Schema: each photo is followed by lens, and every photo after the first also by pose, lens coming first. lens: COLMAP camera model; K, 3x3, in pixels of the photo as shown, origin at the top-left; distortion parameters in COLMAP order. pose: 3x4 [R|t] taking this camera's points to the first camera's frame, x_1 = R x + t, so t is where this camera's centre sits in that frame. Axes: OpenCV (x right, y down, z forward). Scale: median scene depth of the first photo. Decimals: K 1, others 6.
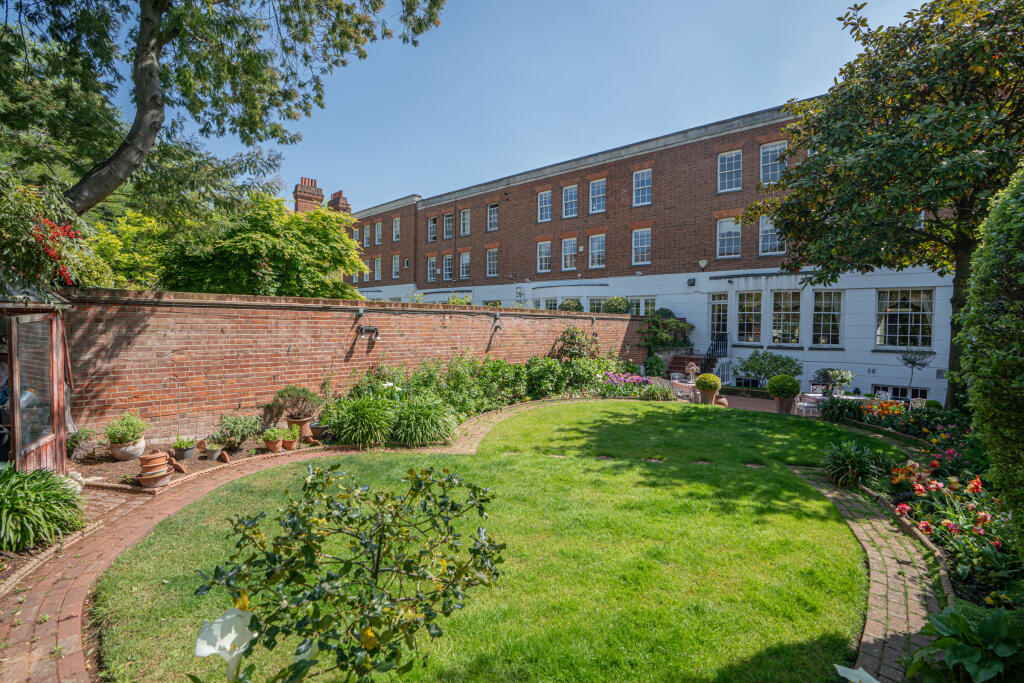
lens RADIAL K [[475.7, 0, 512.0], [0, 475.7, 341.5], [0, 0, 1]] dist [-0.058160, 0.000256]
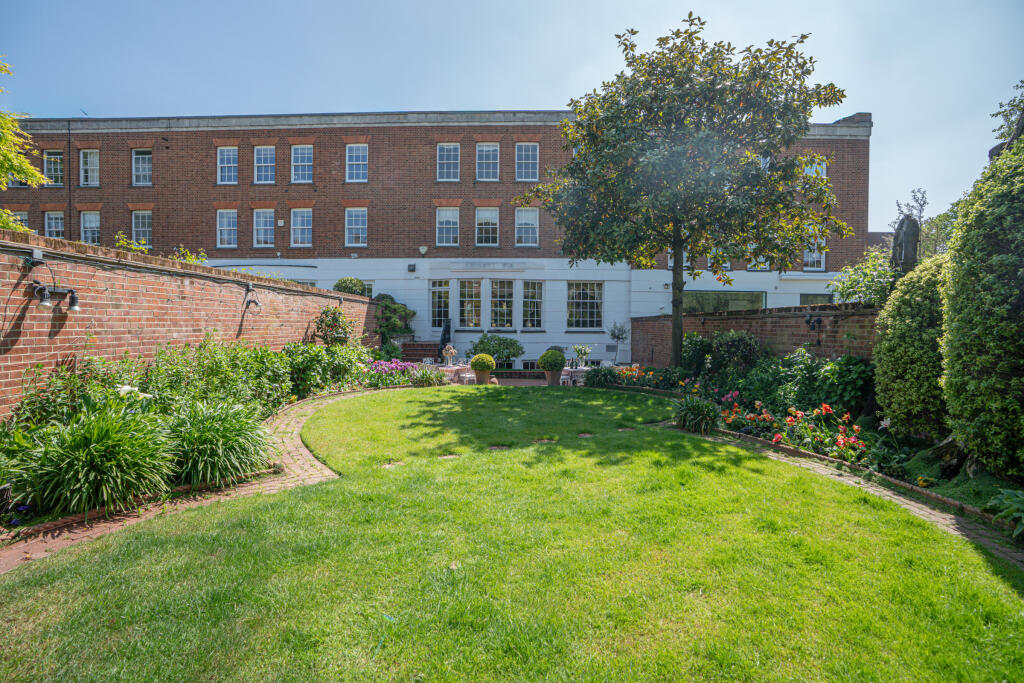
lens RADIAL K [[474.0, 0, 511.5], [0, 474.0, 338.4], [0, 0, 1]] dist [-0.073283, 0.030473]
pose [[0.752913, -0.027549, 0.657544, -0.131738], [0.027182, 0.999573, 0.010755, 0.018497], [-0.657559, 0.009776, 0.753340, 0.145732]]
